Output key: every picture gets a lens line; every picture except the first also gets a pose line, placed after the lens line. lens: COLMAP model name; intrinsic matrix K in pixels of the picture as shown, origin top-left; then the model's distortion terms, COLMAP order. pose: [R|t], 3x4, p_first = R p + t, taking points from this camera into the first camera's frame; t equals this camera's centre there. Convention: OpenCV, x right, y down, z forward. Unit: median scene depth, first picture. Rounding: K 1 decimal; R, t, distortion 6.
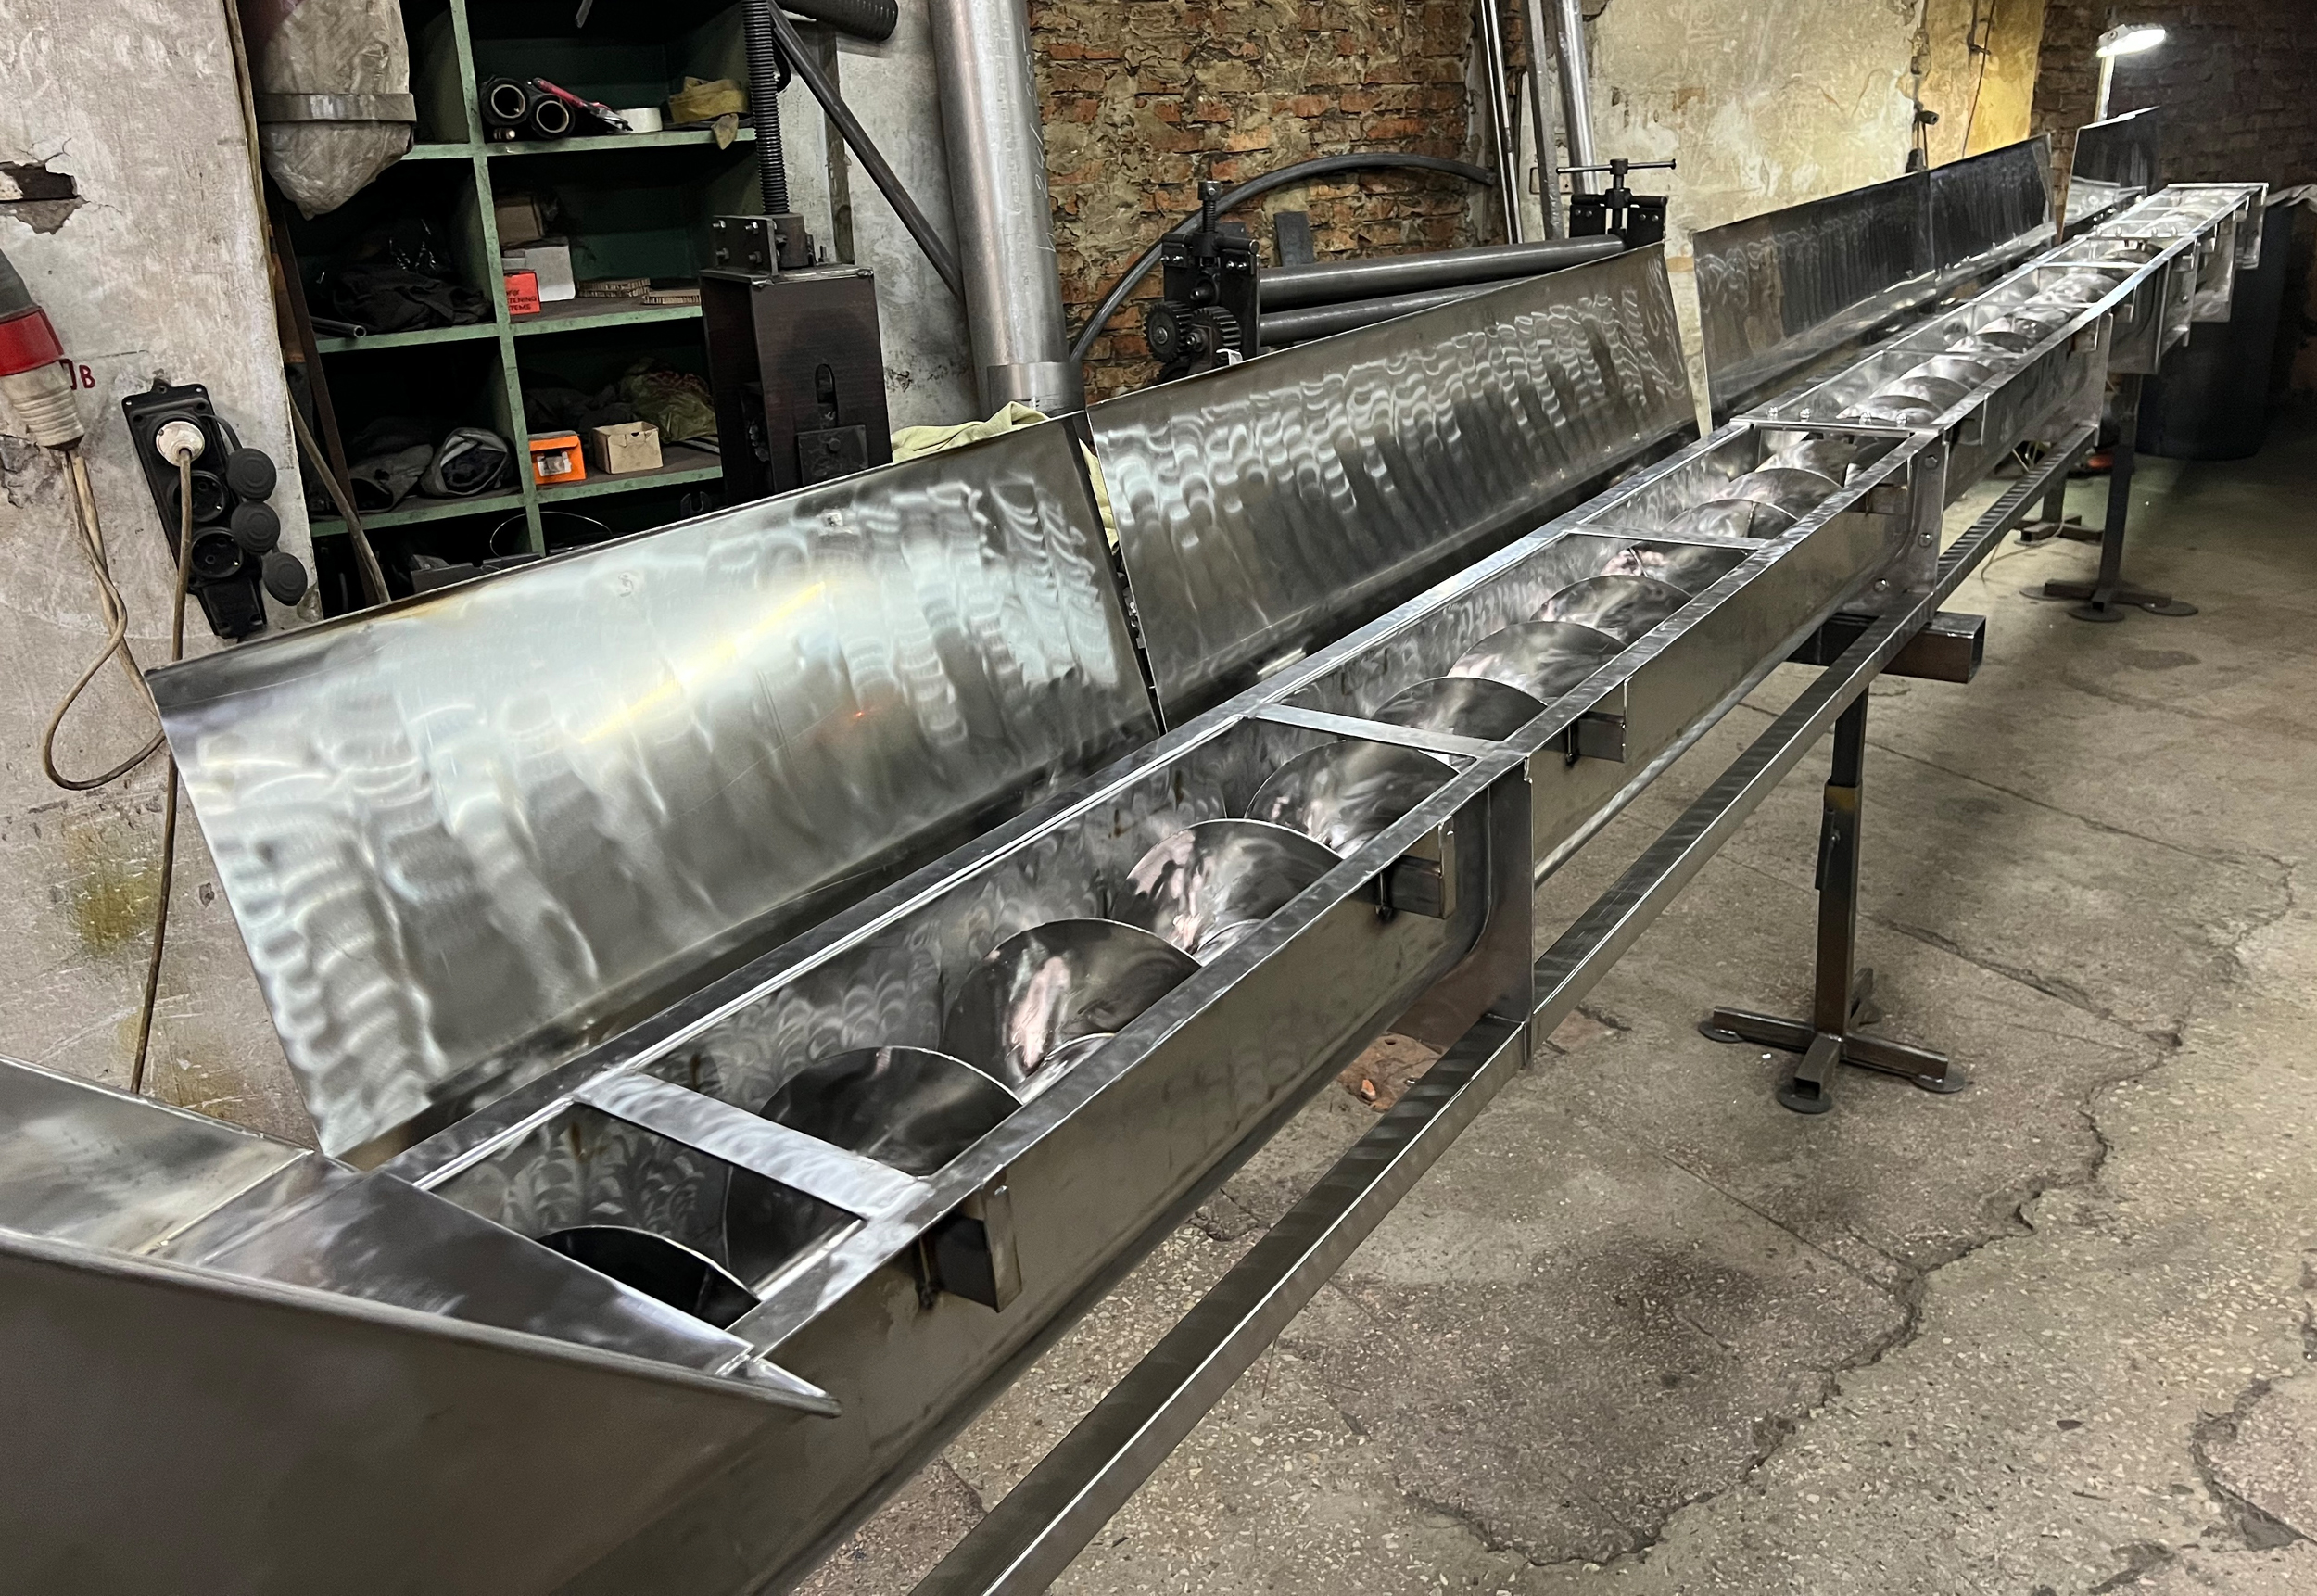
lens RADIAL K [[1855.6, 0, 1222.5], [0, 1855.6, 663.7], [0, 0, 1]] dist [0.044917, -0.038073]
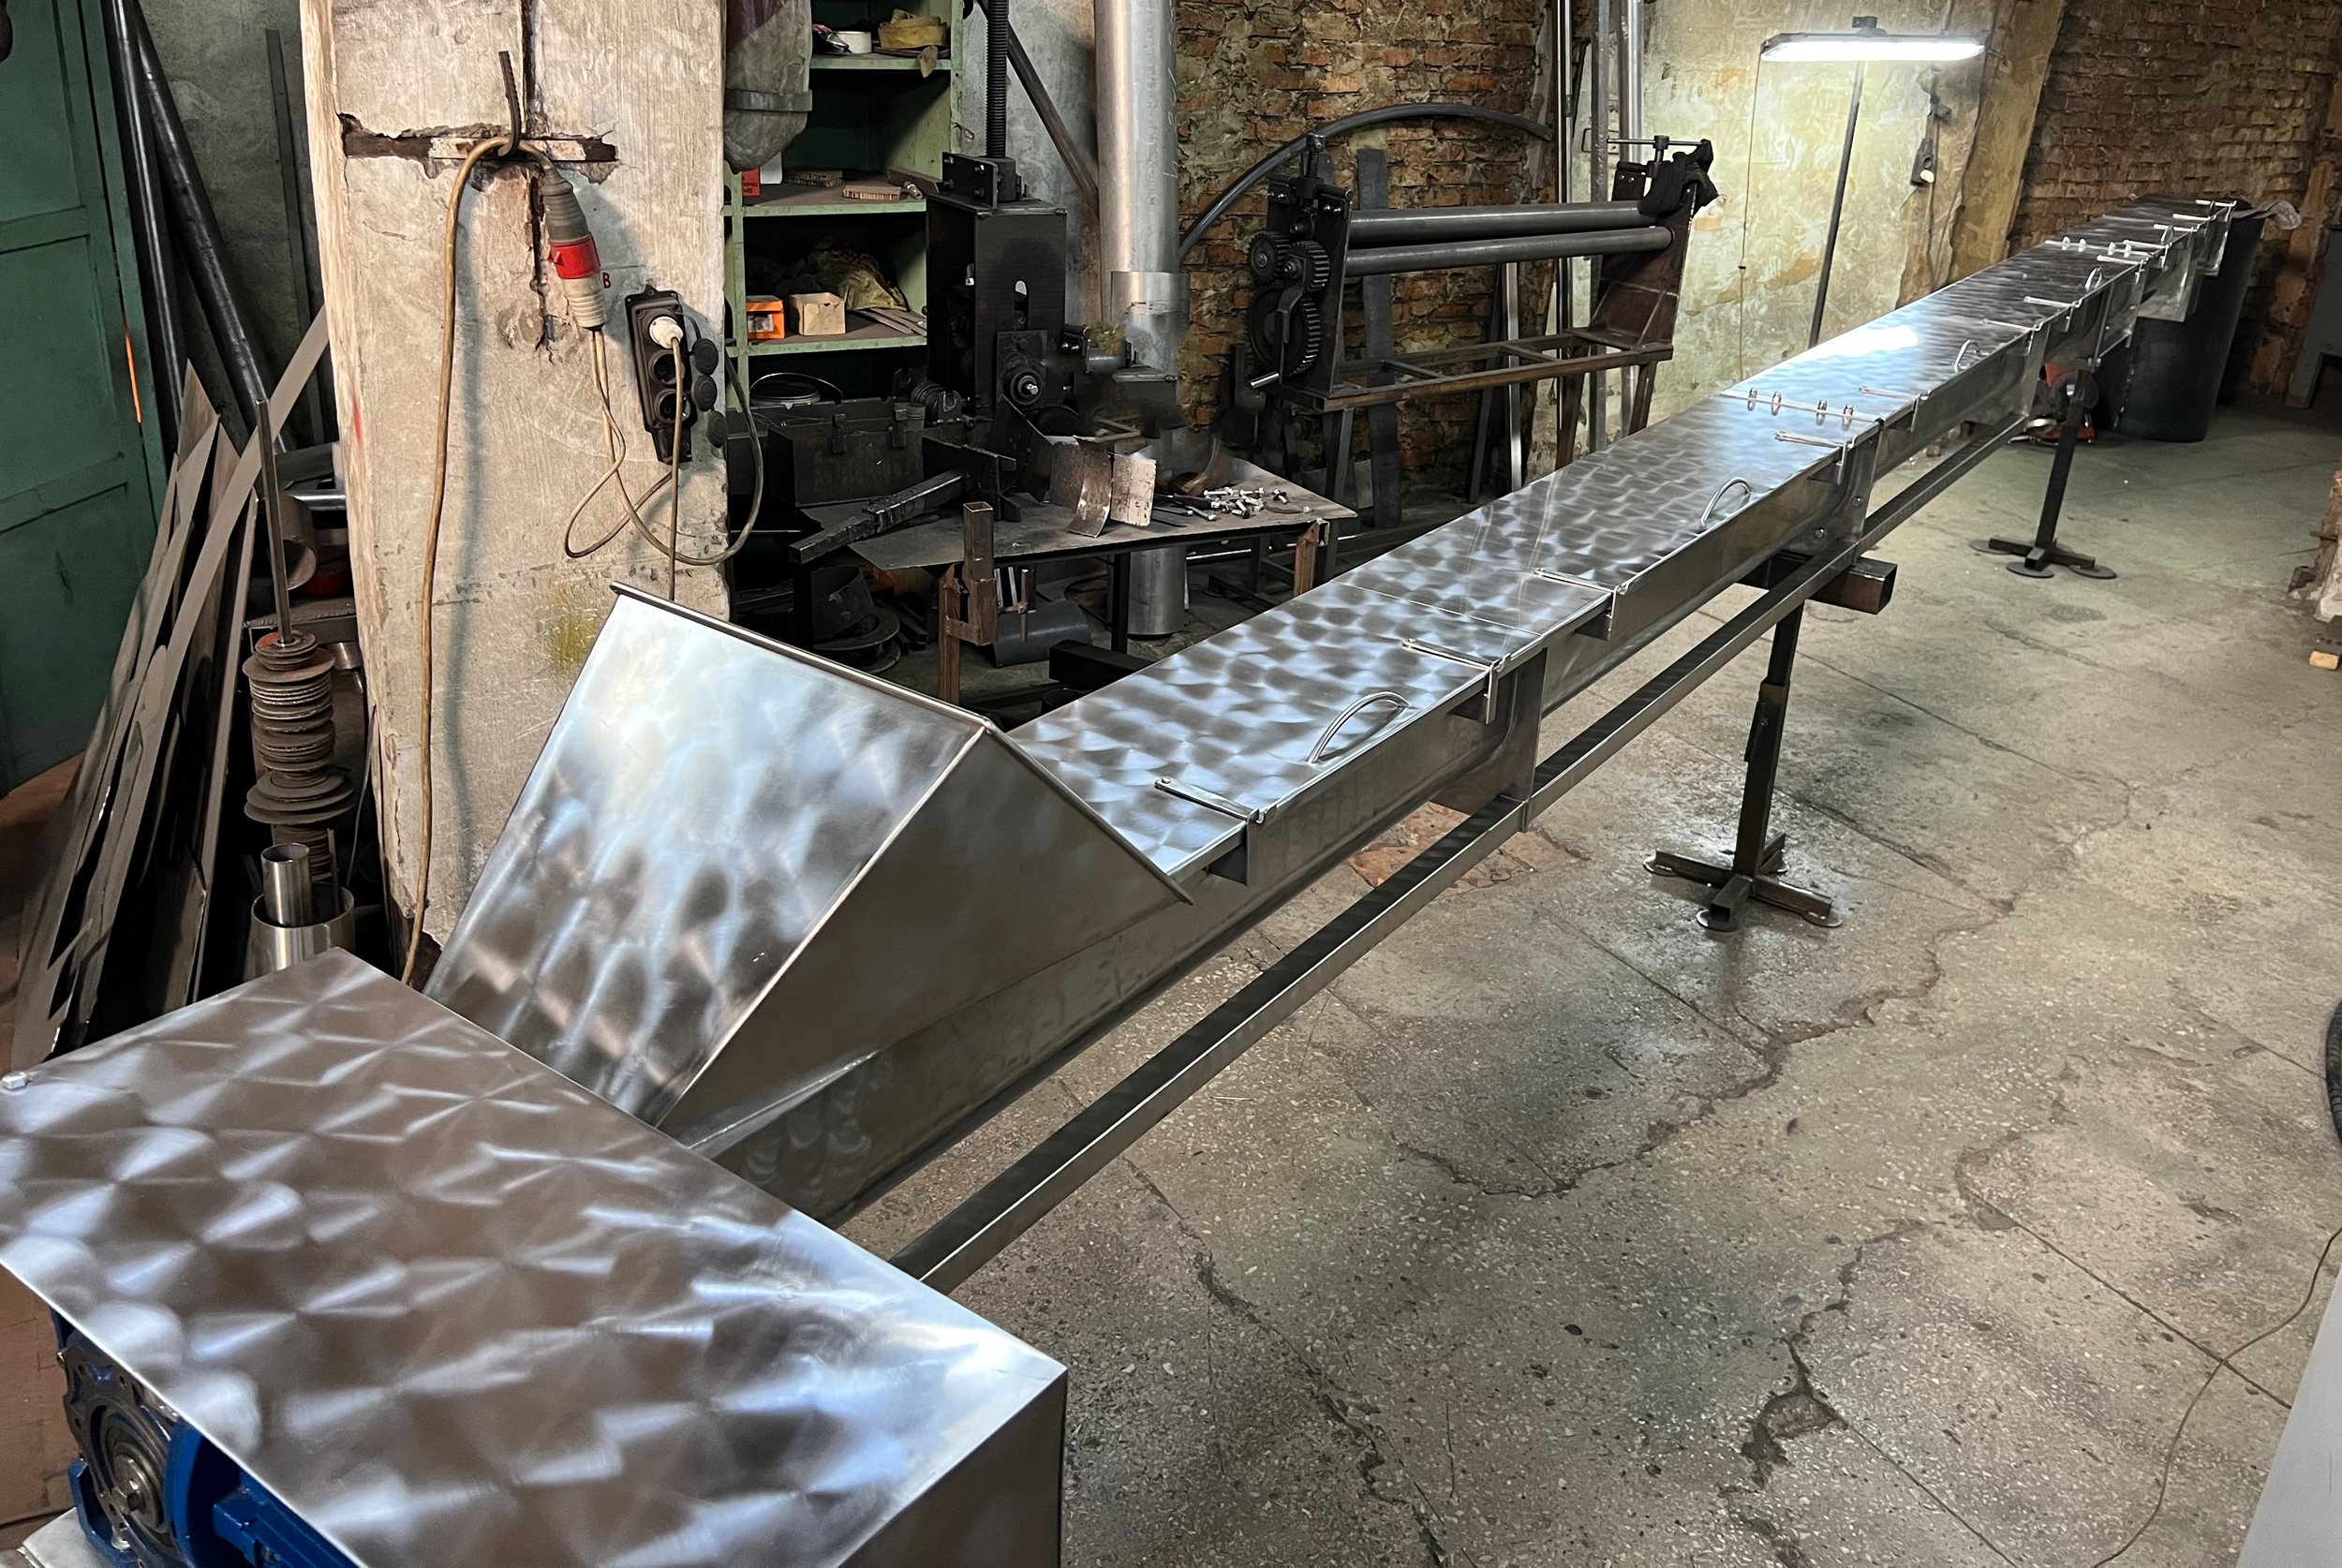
lens RADIAL K [[1848.7, 0, 1231.4], [0, 1848.7, 646.3], [0, 0, 1]] dist [0.041436, -0.031102]
pose [[0.995148, 0.097523, 0.013009, -0.046821], [-0.098143, 0.993264, 0.061593, -0.002269], [-0.006915, -0.062571, 0.998017, -0.211908]]
